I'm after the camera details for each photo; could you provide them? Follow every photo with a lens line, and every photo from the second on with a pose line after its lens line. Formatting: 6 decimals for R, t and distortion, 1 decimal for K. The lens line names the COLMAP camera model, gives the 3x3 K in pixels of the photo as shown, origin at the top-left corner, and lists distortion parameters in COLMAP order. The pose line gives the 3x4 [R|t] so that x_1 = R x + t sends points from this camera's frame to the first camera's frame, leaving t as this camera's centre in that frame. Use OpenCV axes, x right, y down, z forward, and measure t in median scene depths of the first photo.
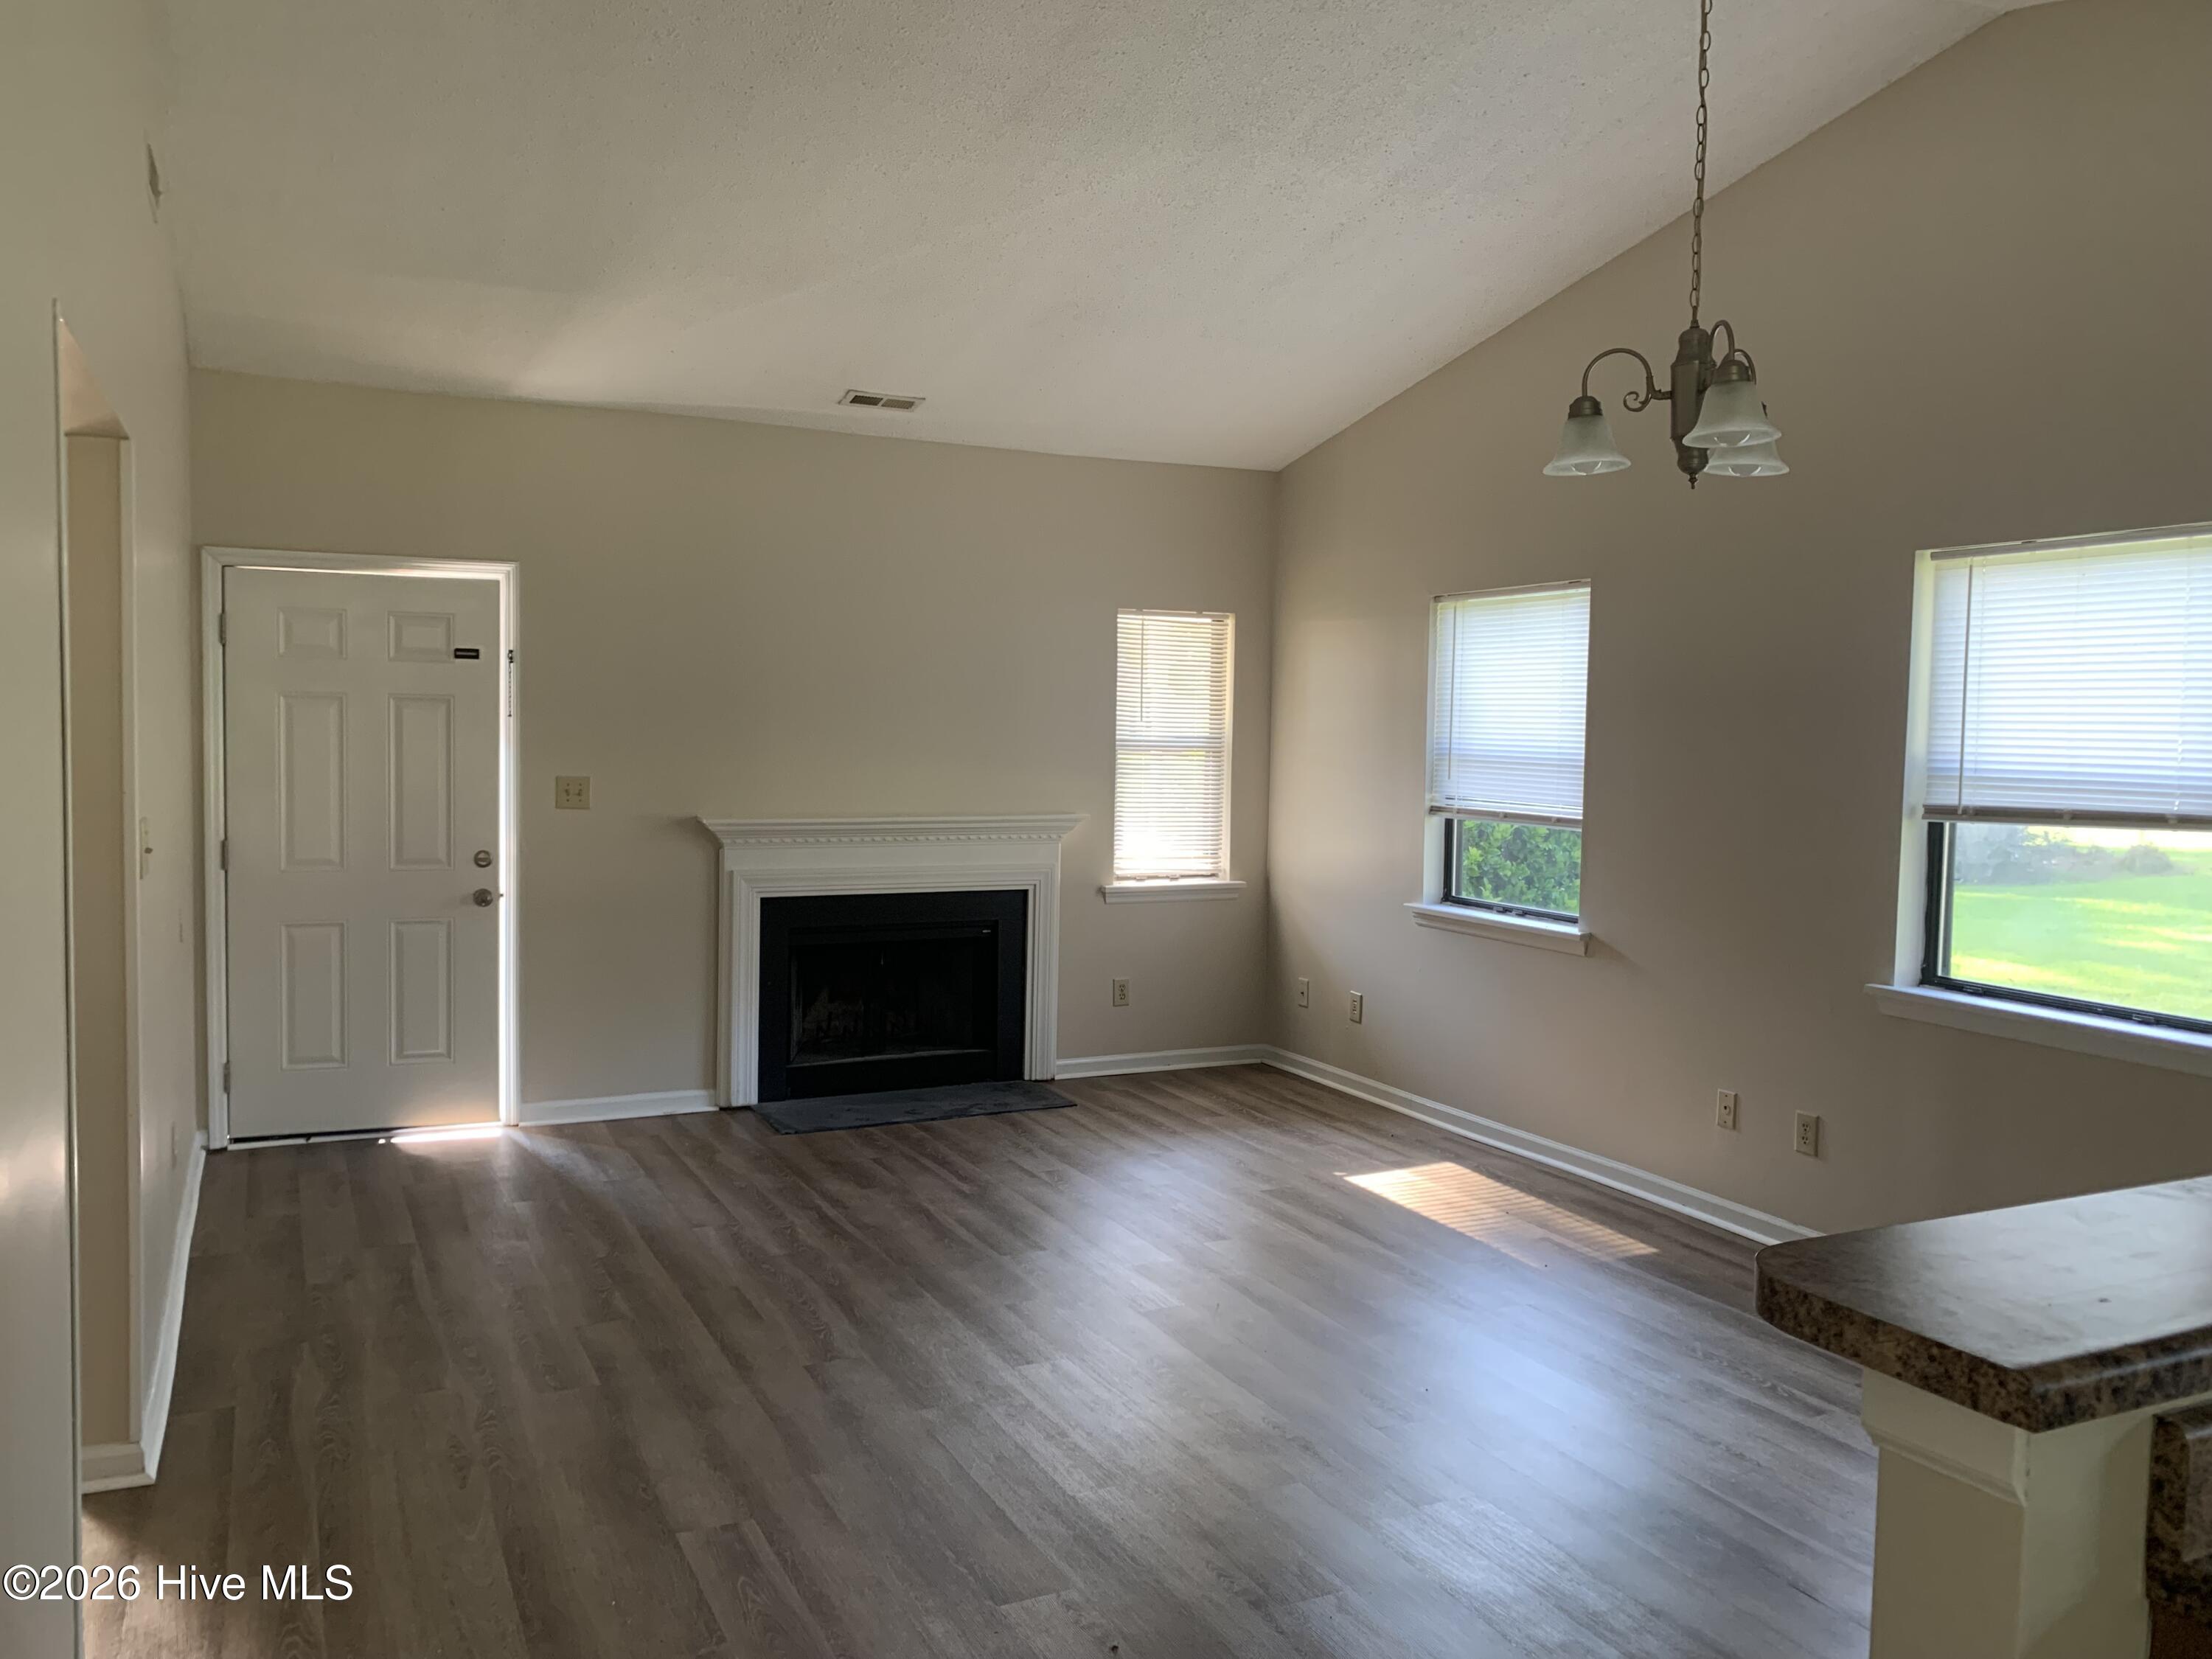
lens RADIAL K [[1681.9, 0, 1106.0], [0, 1681.9, 829.5], [0, 0, 1]] dist [0.082190, -0.130129]
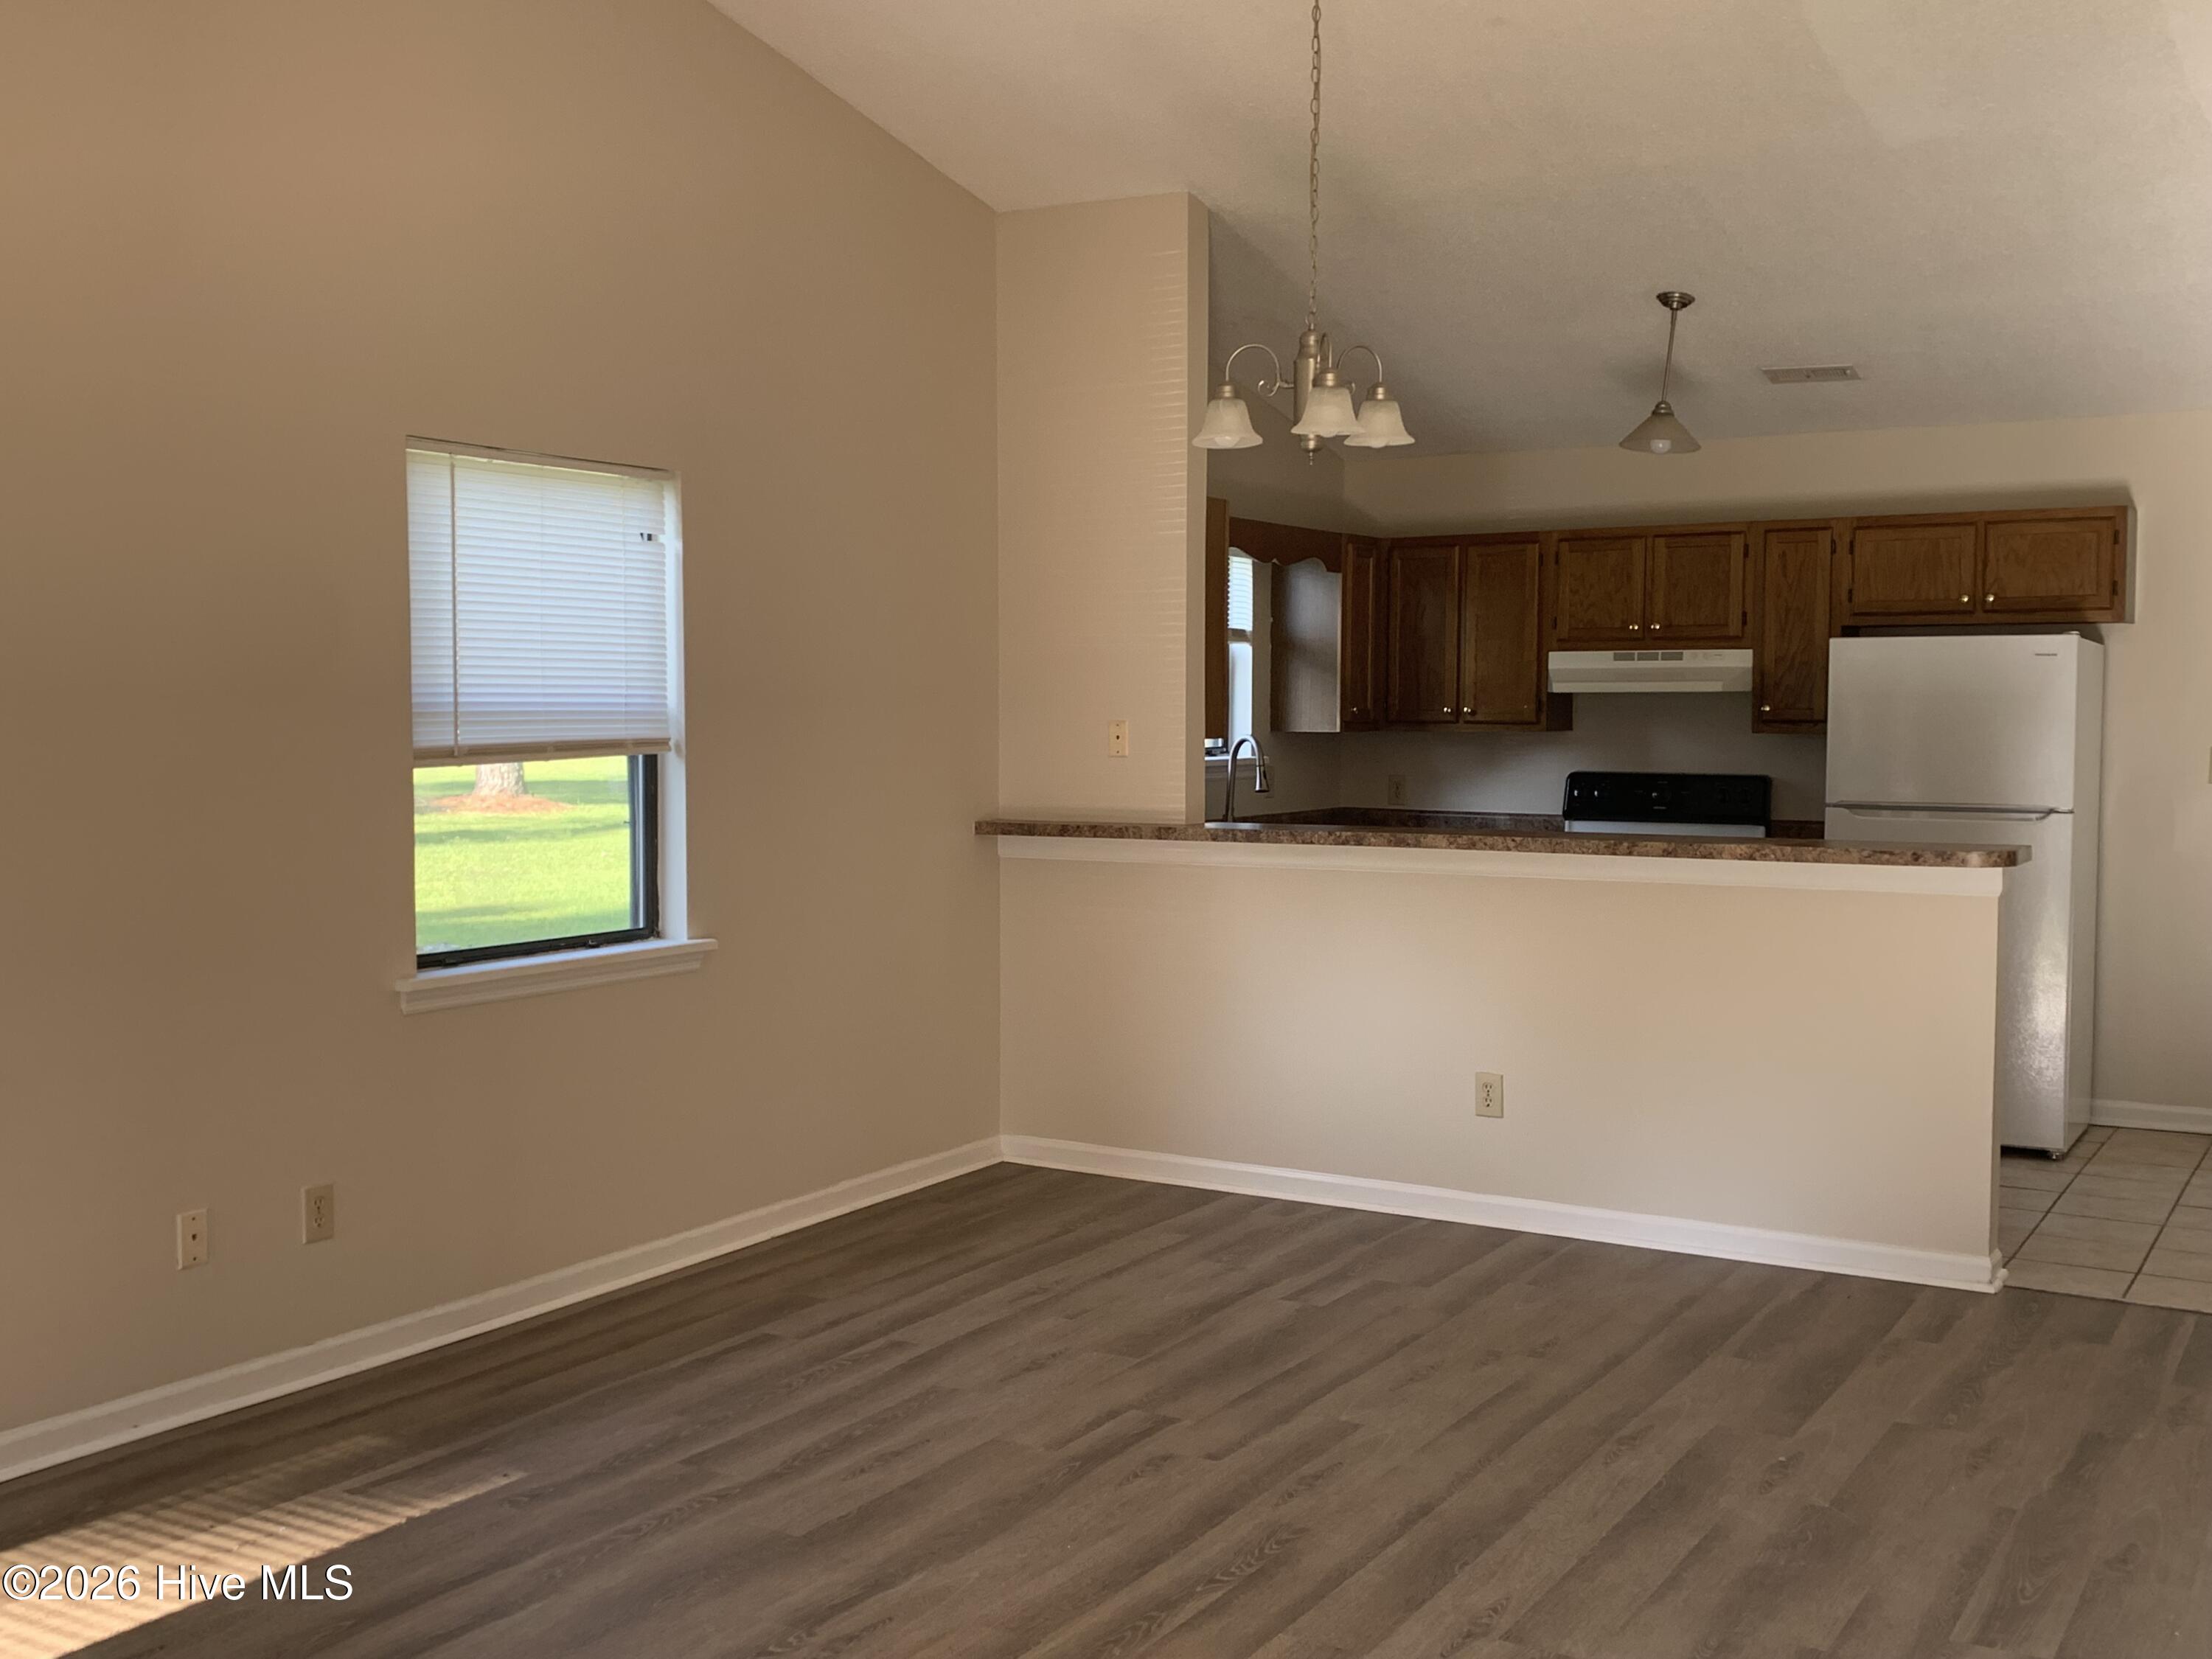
lens RADIAL K [[2226.1, 0, 1106.0], [0, 2226.1, 829.5], [0, 0, 1]] dist [0.040972, -0.012283]
pose [[-0.538715, -0.065755, 0.839918, -0.620068], [0.038841, 0.993951, 0.102726, -0.075611], [-0.841592, 0.087964, -0.532902, 1.342007]]
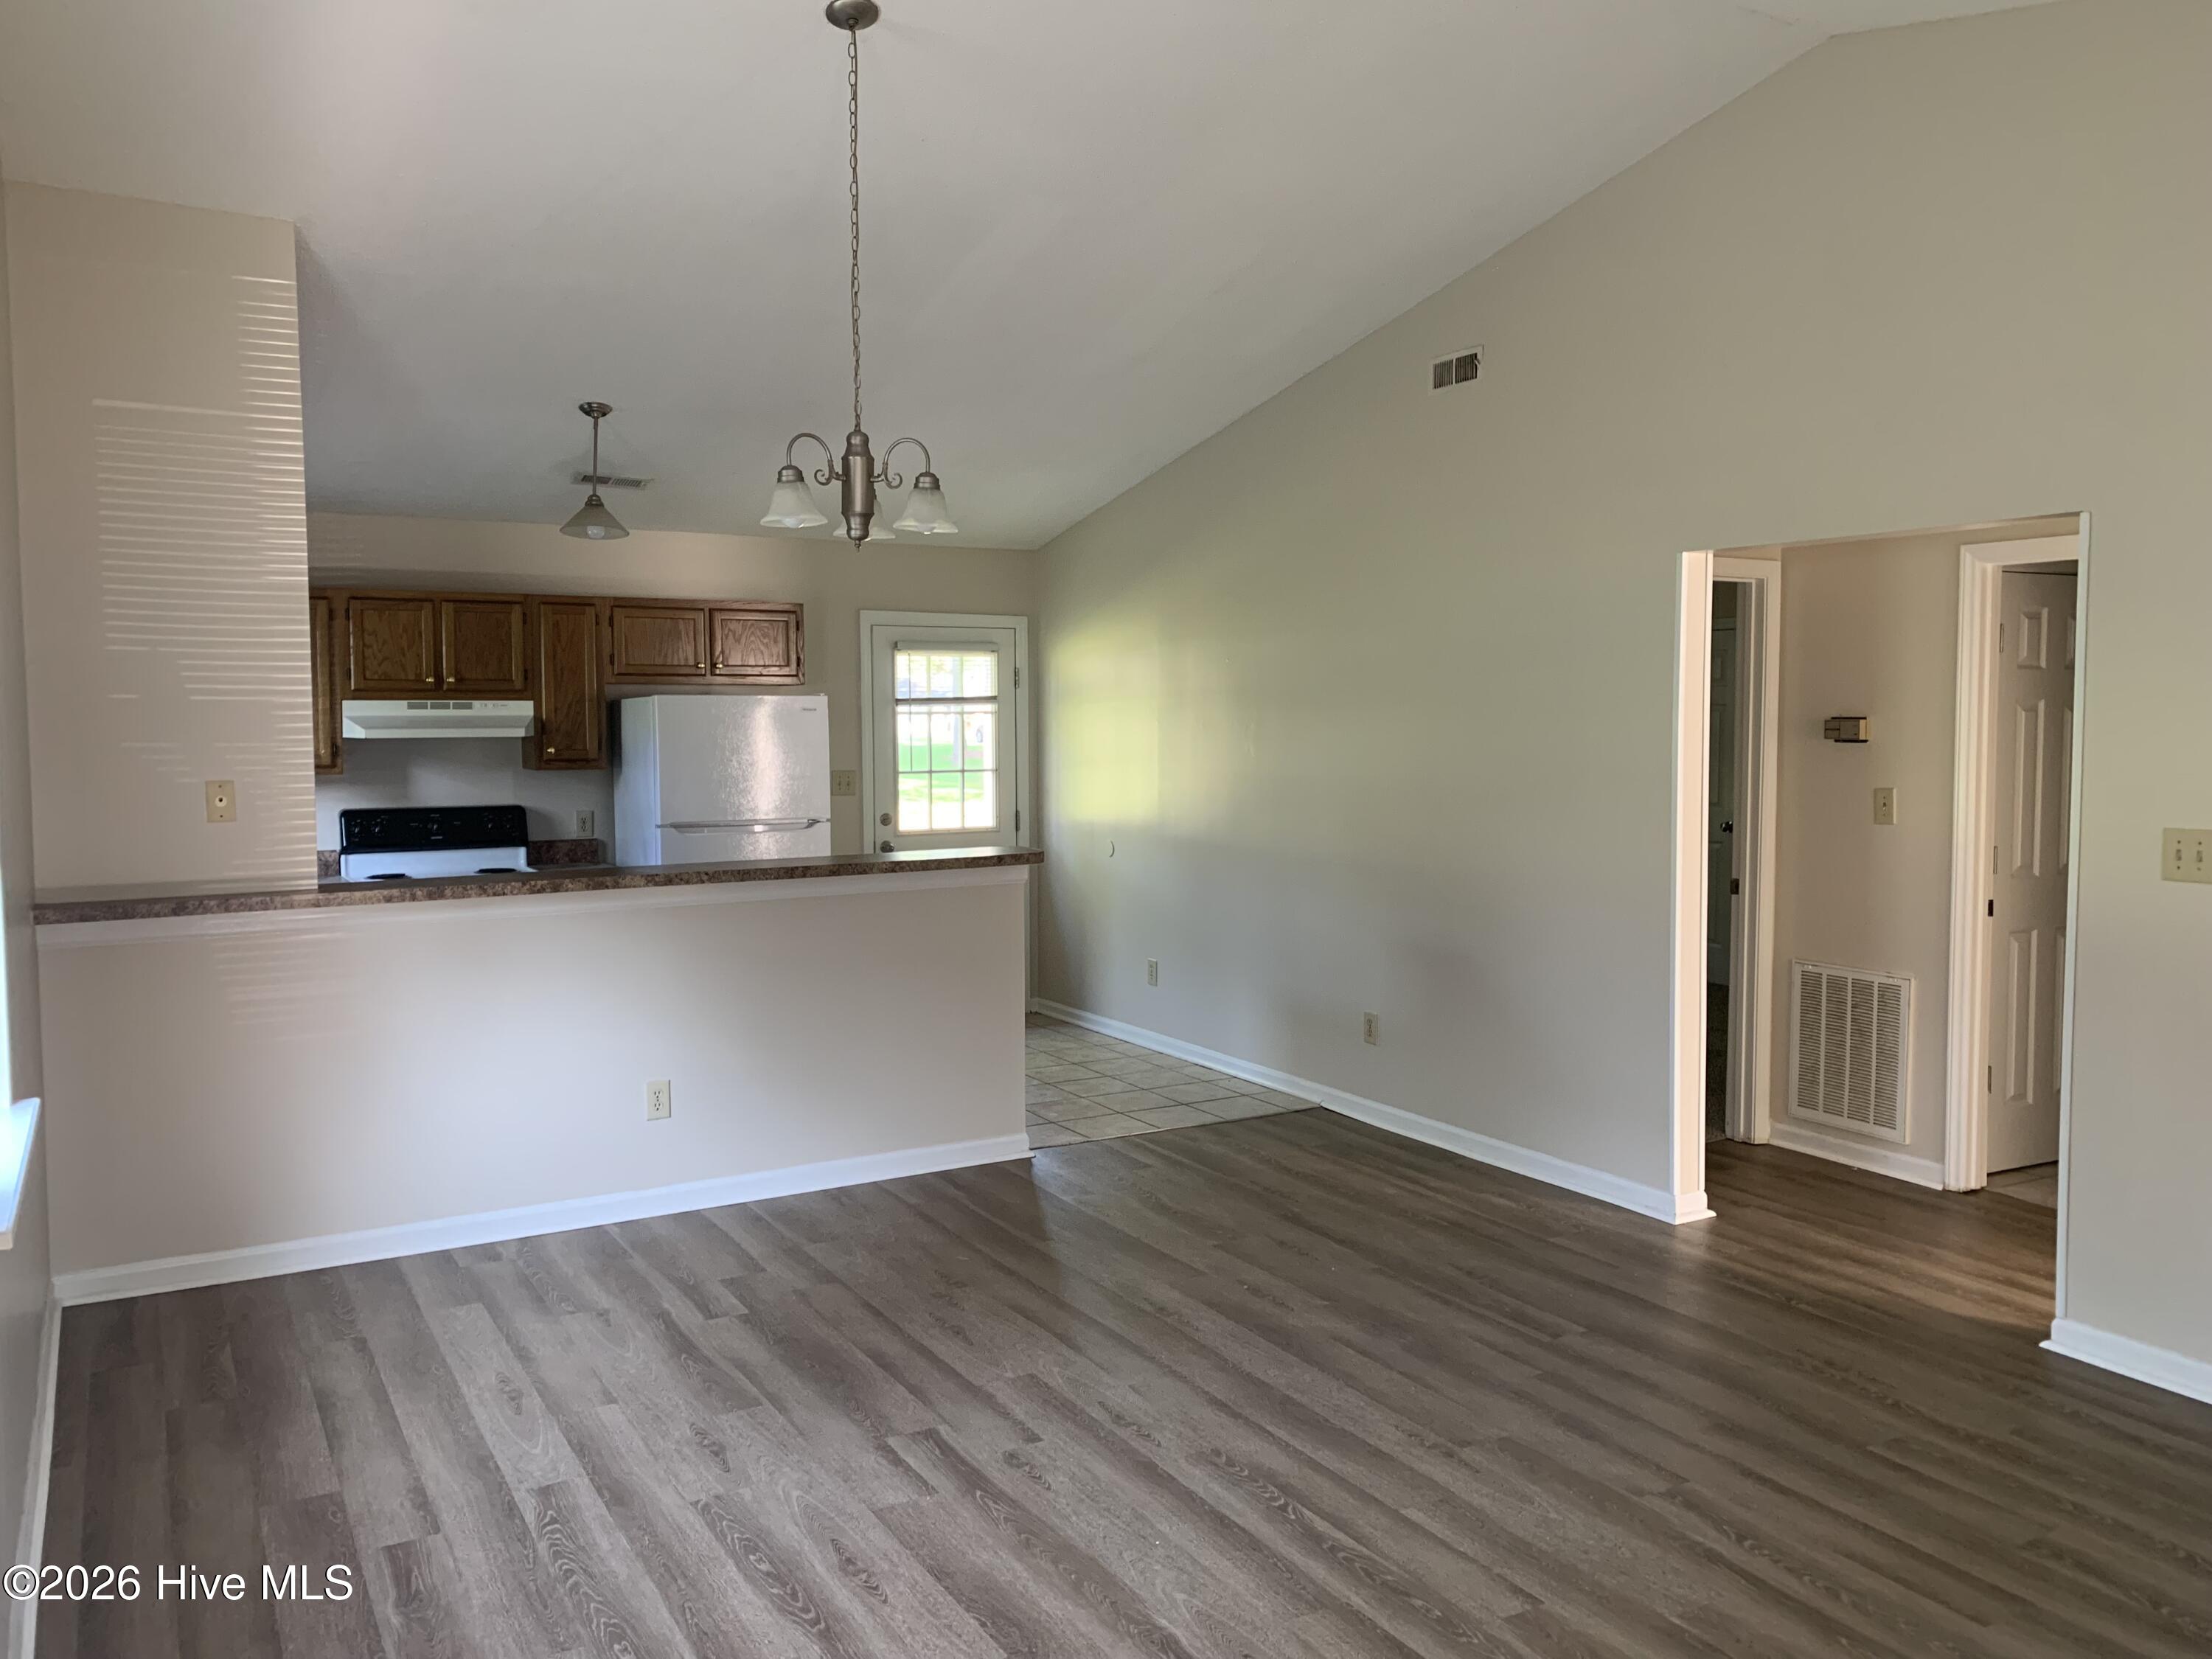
lens RADIAL K [[1681.9, 0, 1106.0], [0, 1681.9, 829.5], [0, 0, 1]] dist [0.082190, -0.130129]
pose [[-0.997734, -0.010471, -0.066466, 0.159376], [-0.018543, 0.992355, 0.122014, -0.100936], [0.064680, 0.122970, -0.990300, 1.593047]]
